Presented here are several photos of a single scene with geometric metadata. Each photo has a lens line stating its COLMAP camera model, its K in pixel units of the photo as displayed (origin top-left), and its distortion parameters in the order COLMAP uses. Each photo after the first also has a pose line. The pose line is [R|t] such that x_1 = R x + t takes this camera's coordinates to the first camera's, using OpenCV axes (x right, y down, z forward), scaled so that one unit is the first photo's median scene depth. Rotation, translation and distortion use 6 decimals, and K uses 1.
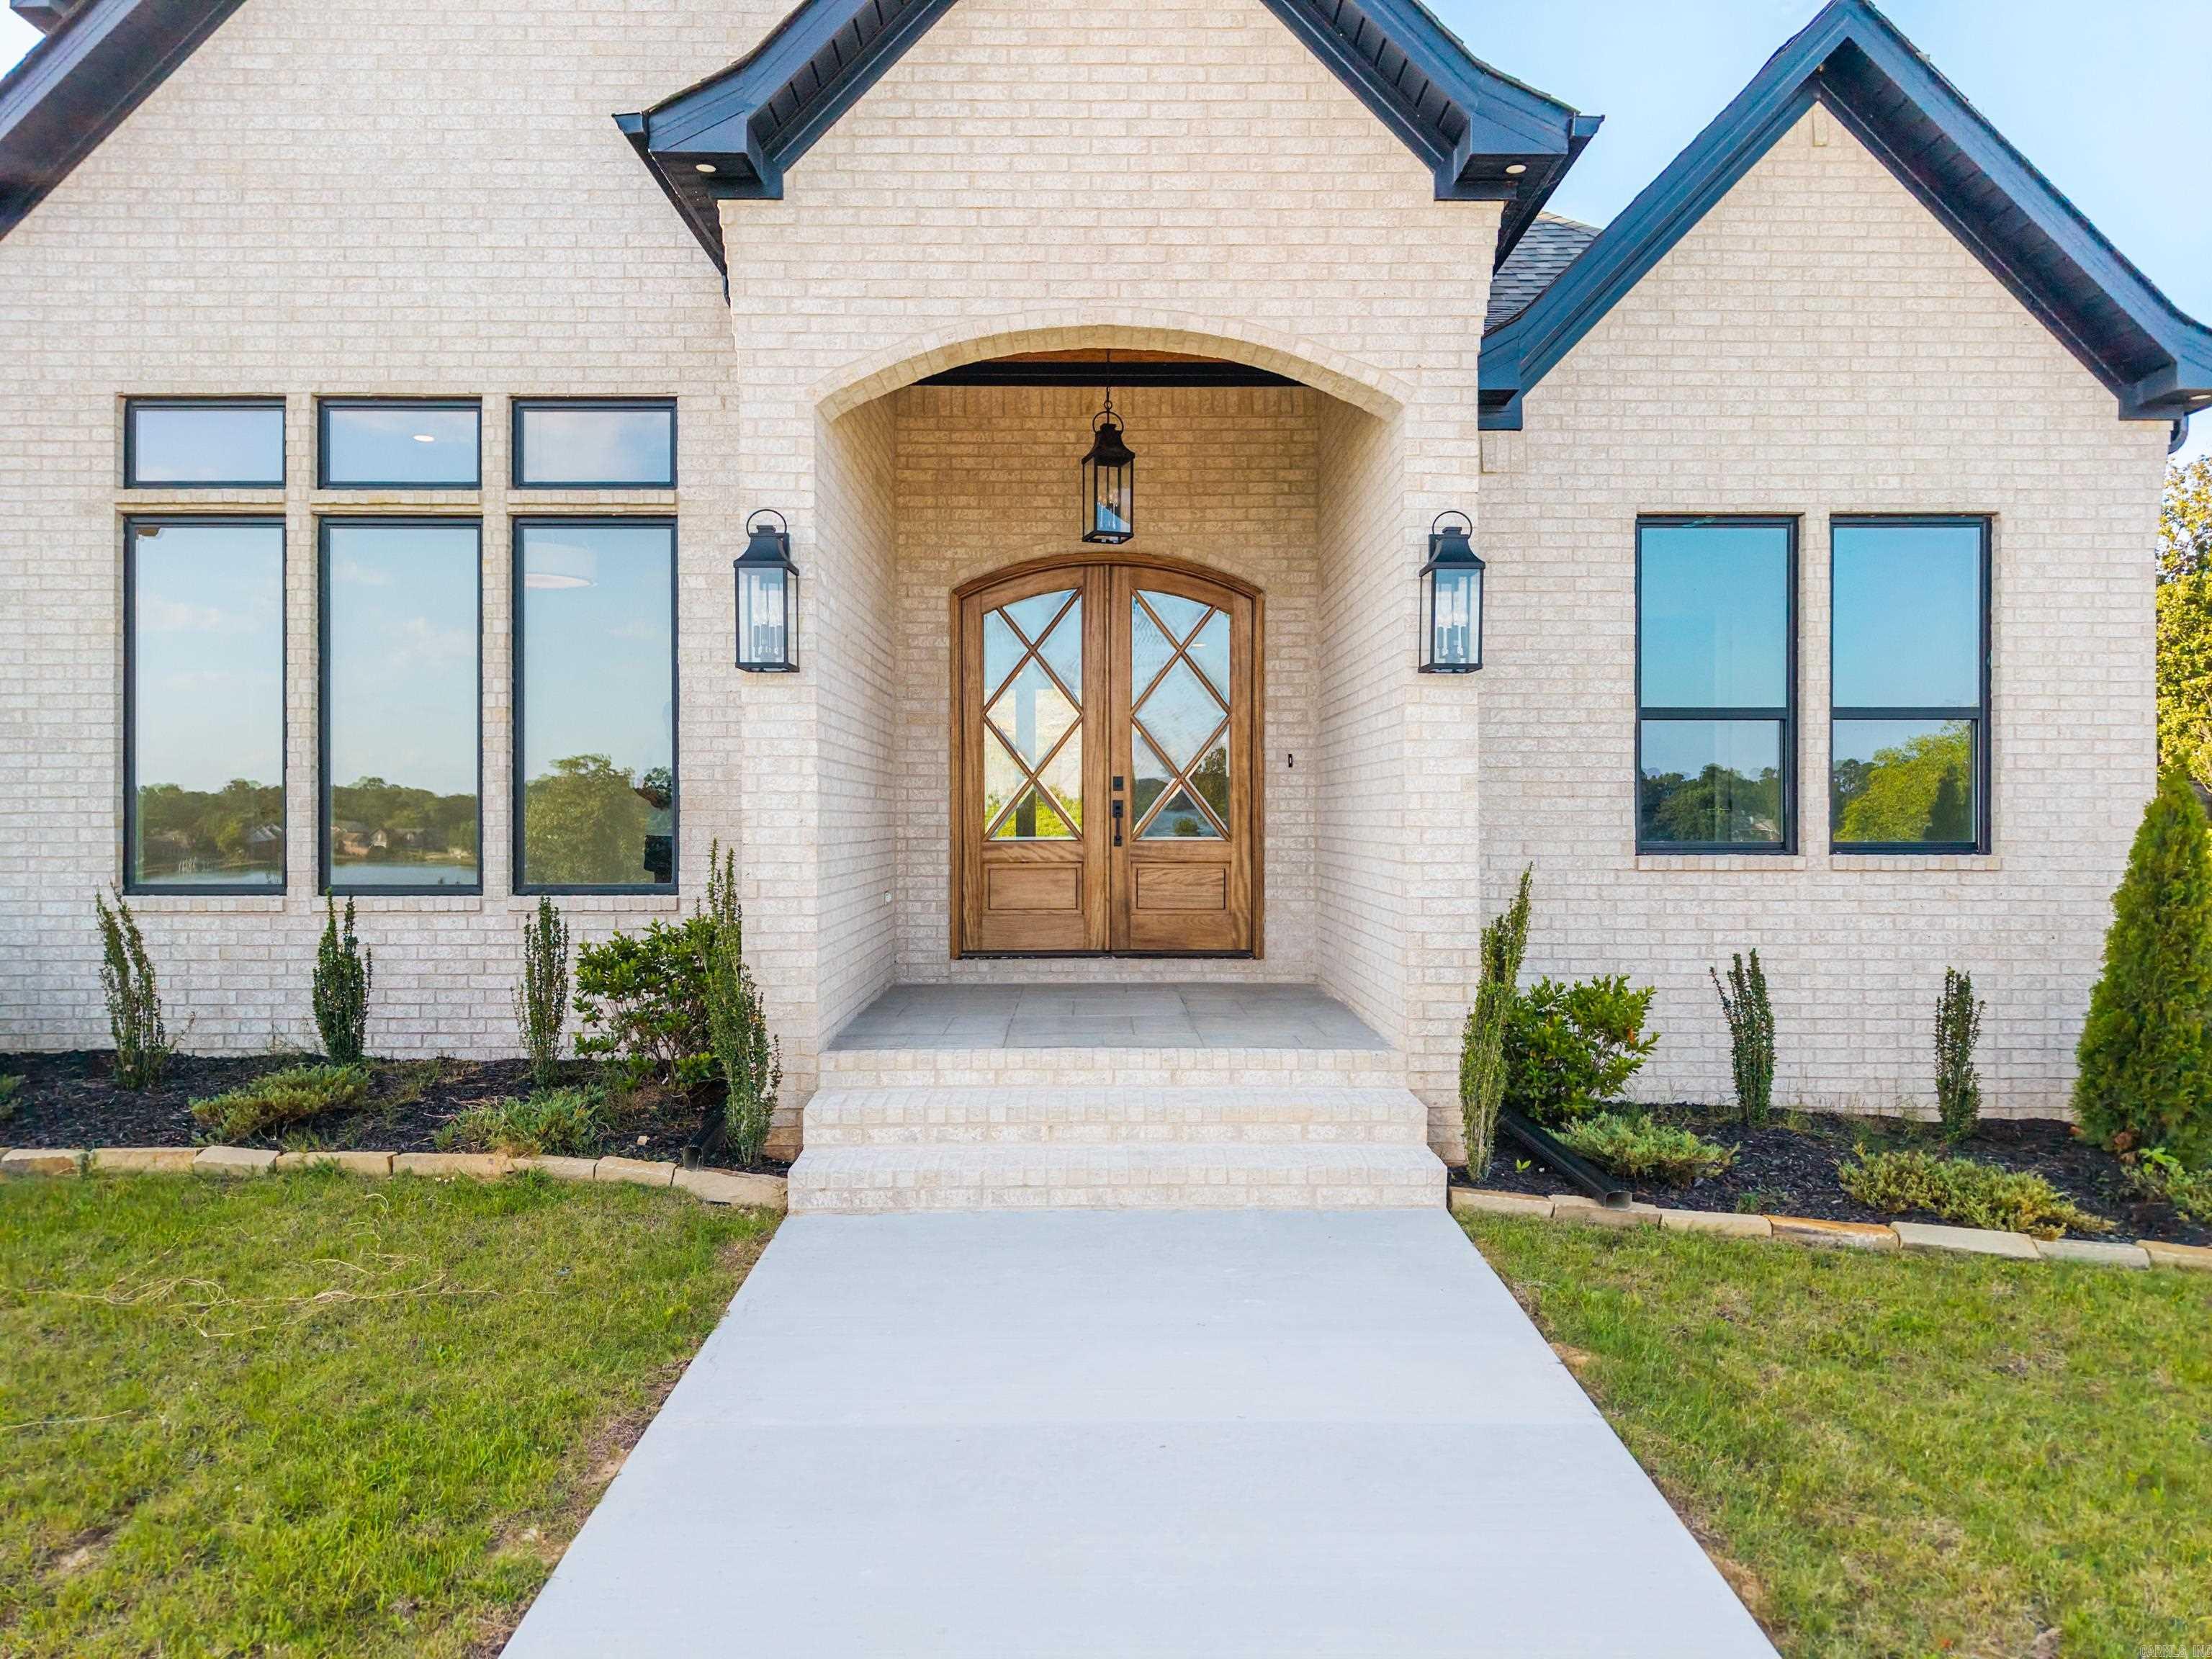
lens RADIAL K [[1450.8, 0, 1098.0], [0, 1450.8, 819.5], [0, 0, 1]] dist [0.025592, -0.004116]
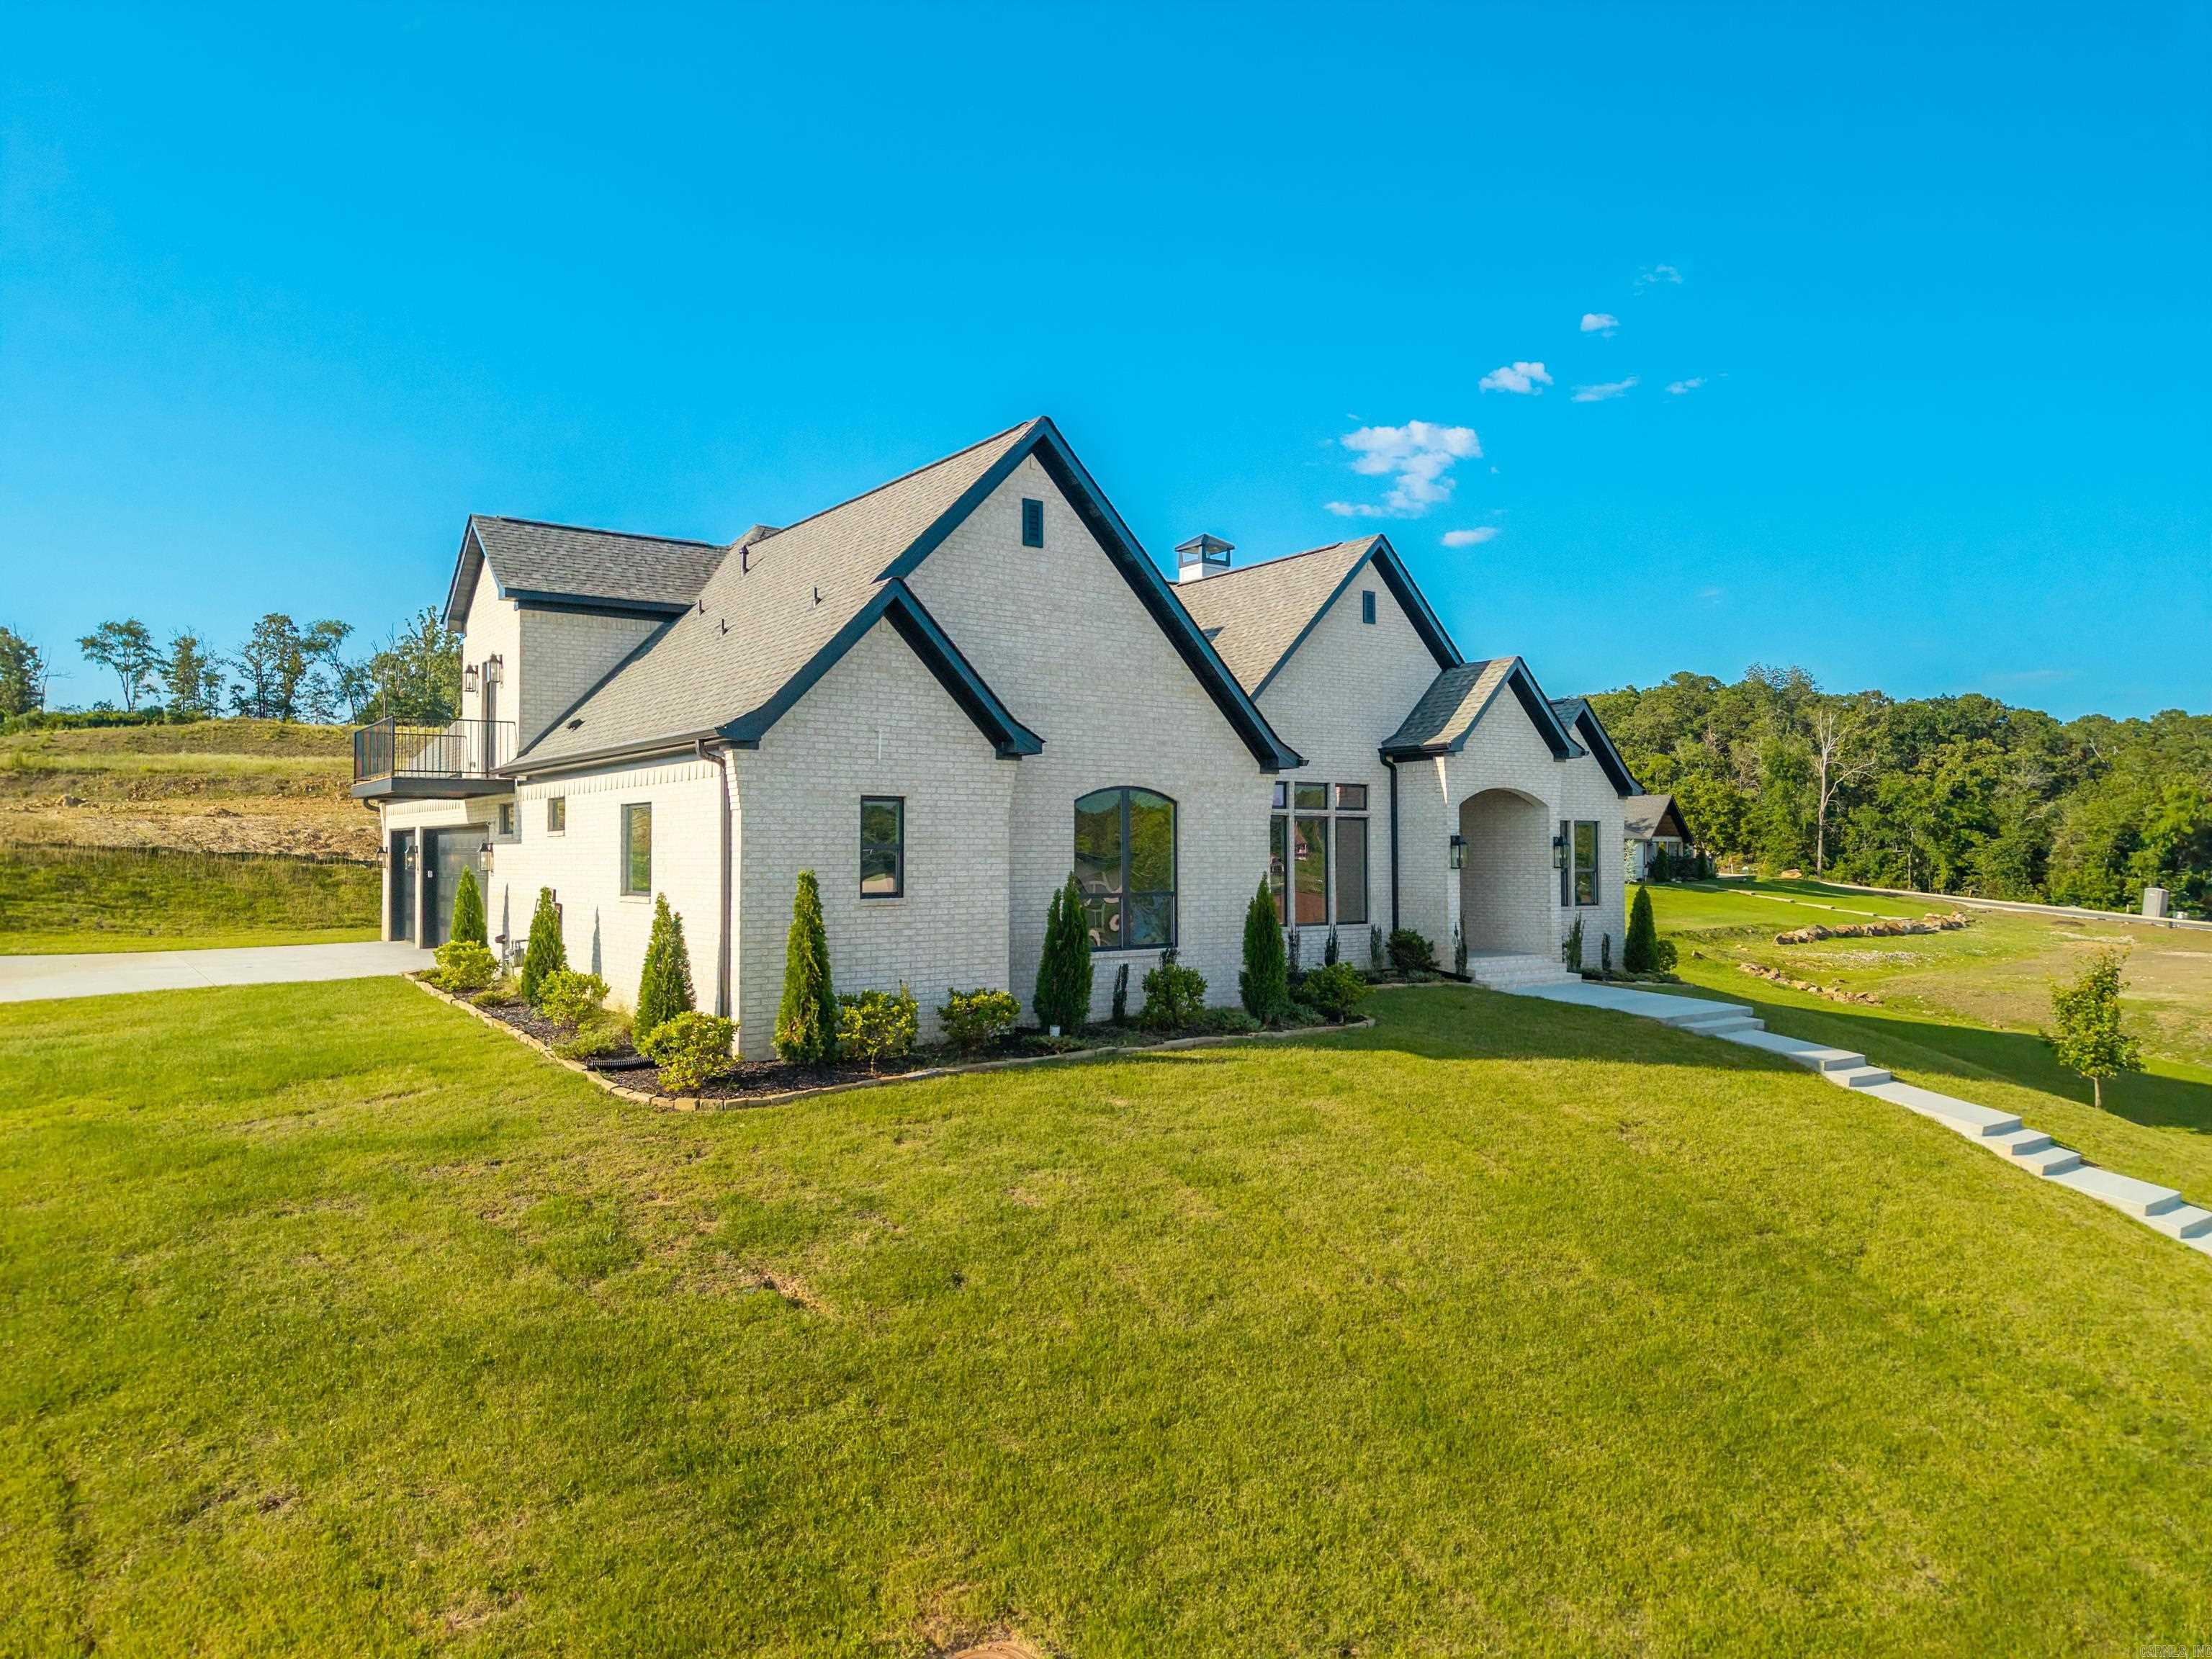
lens RADIAL K [[1450.8, 0, 1098.0], [0, 1450.8, 819.5], [0, 0, 1]] dist [0.025592, -0.004116]
pose [[0.825421, 0.011822, 0.564394, -2.981014], [0.005570, 0.999561, -0.029084, -0.107687], [-0.564490, 0.027150, 0.824993, -1.639520]]
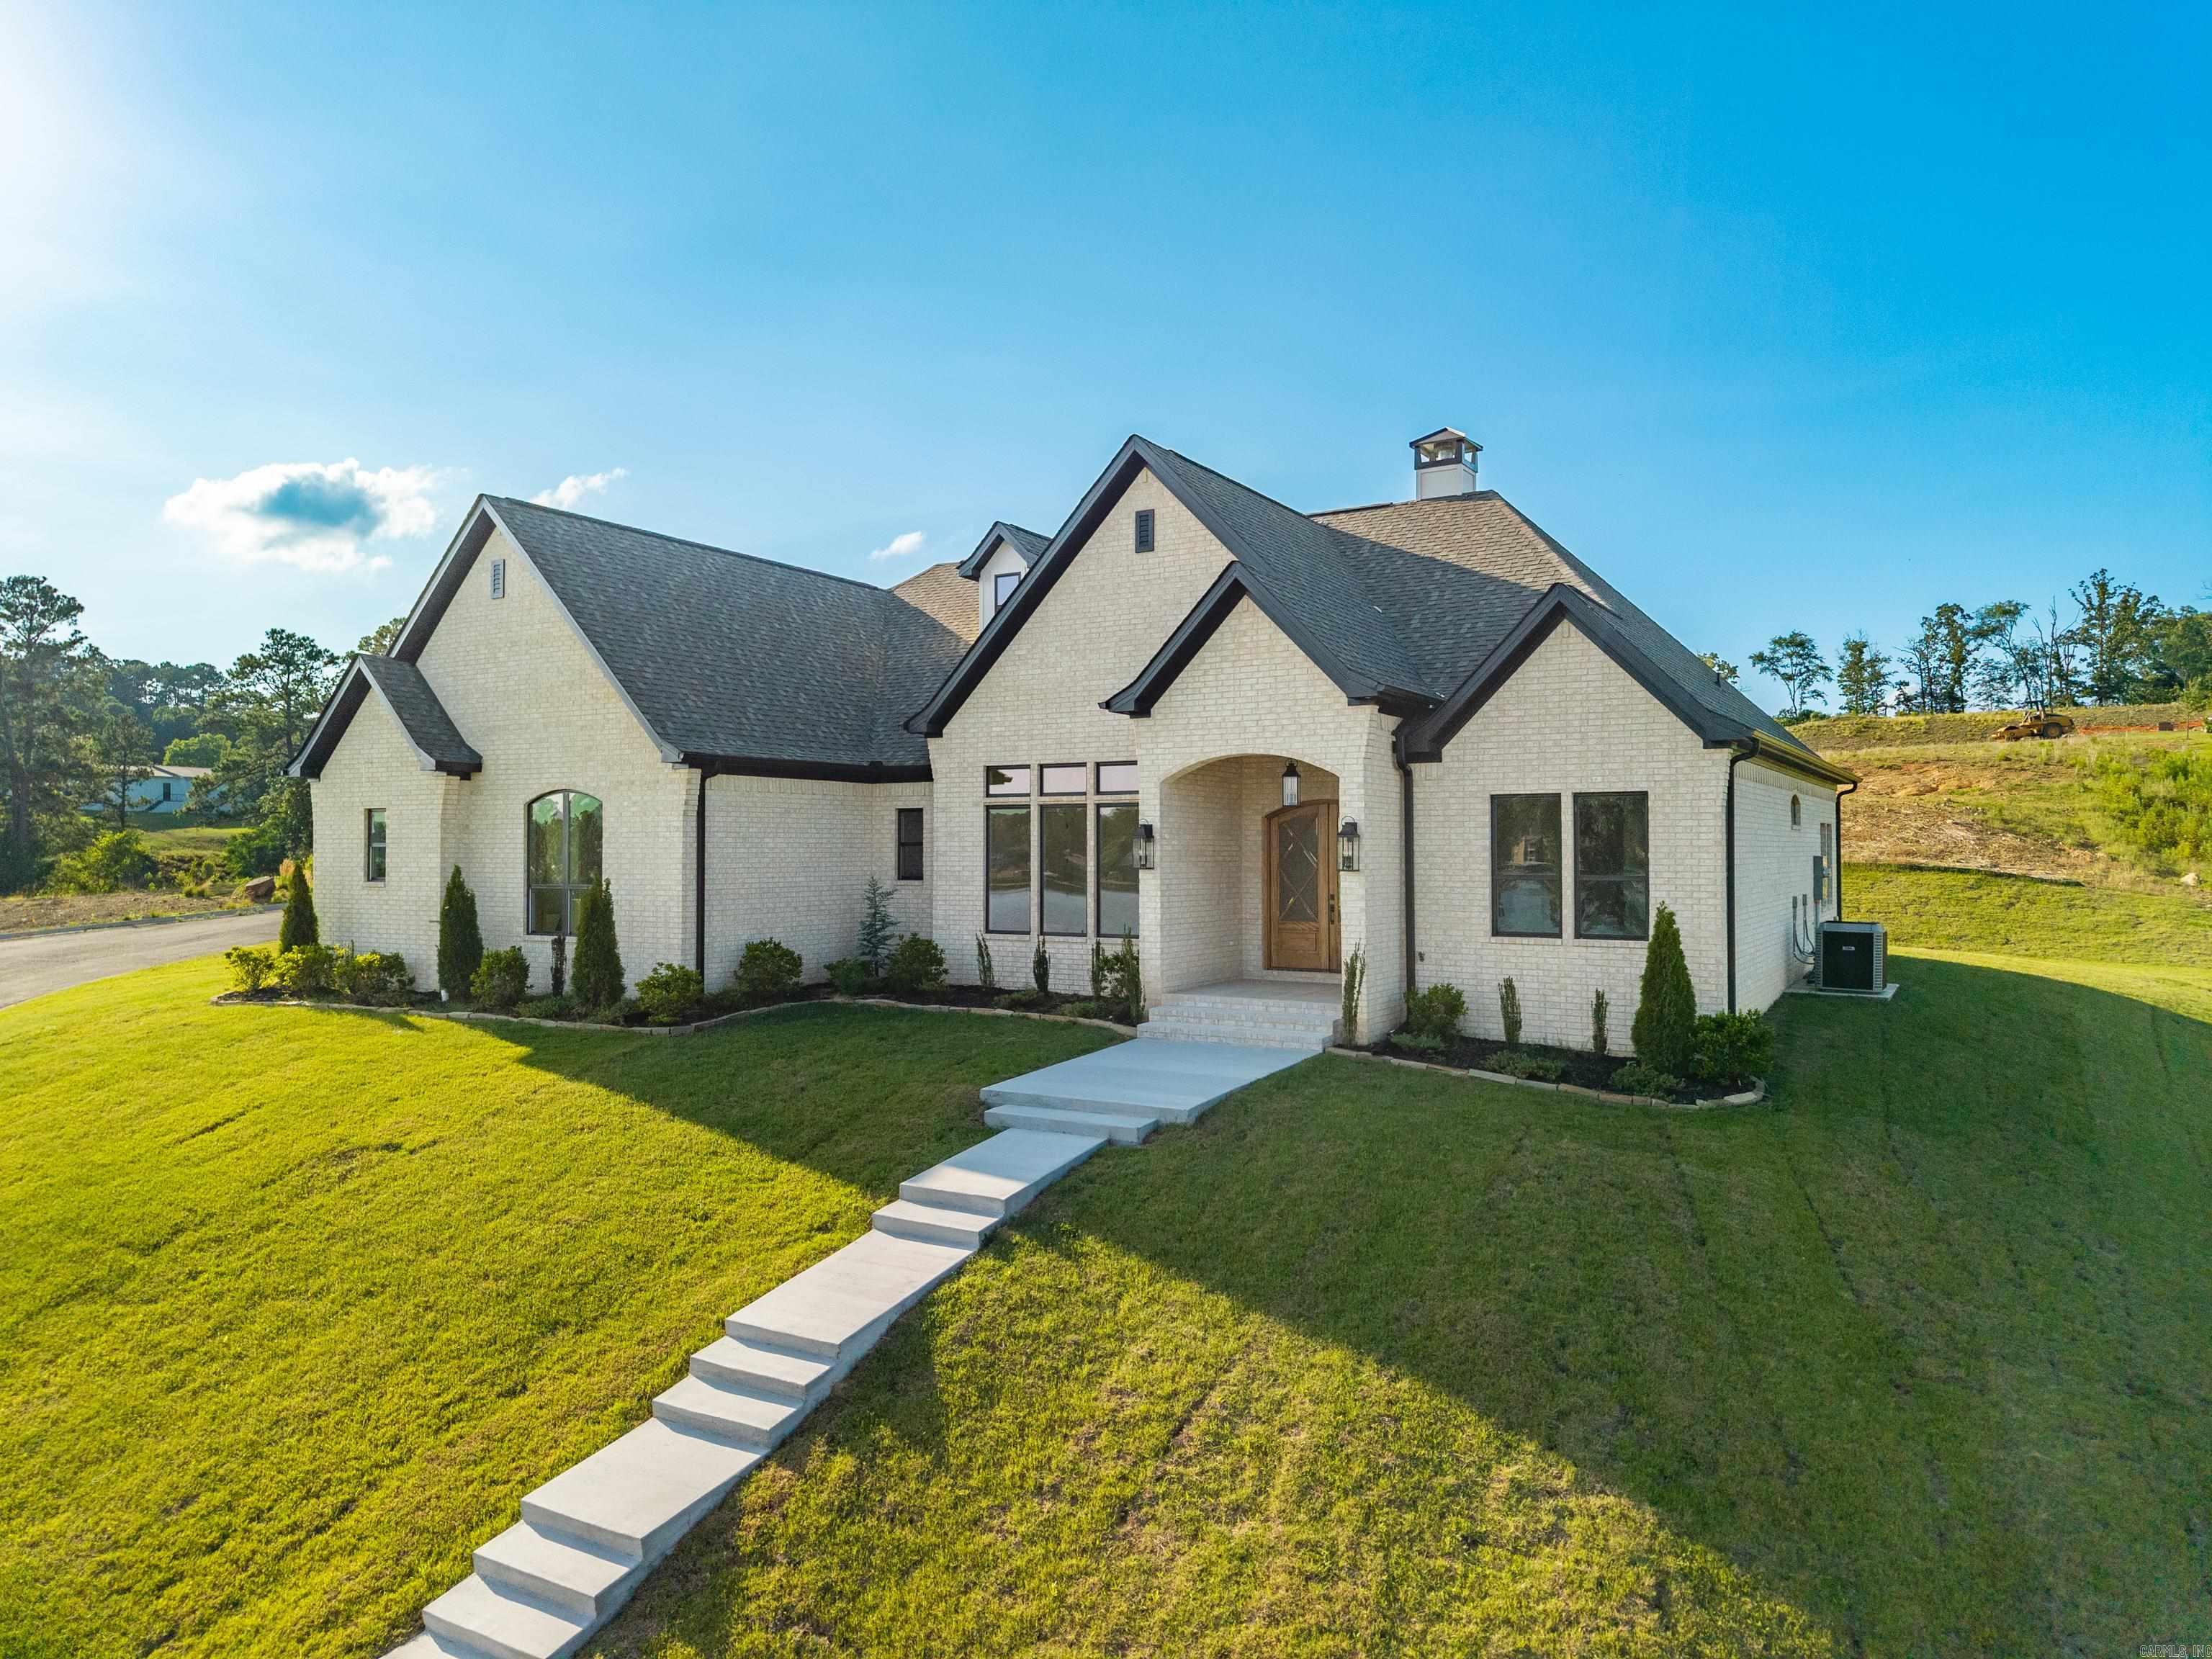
lens RADIAL K [[1450.8, 0, 1098.0], [0, 1450.8, 819.5], [0, 0, 1]] dist [0.025592, -0.004116]
pose [[0.850046, -0.010977, -0.526594, 1.137992], [-0.003467, 0.999645, -0.026434, -0.107556], [0.526697, 0.024296, 0.849706, -1.455009]]
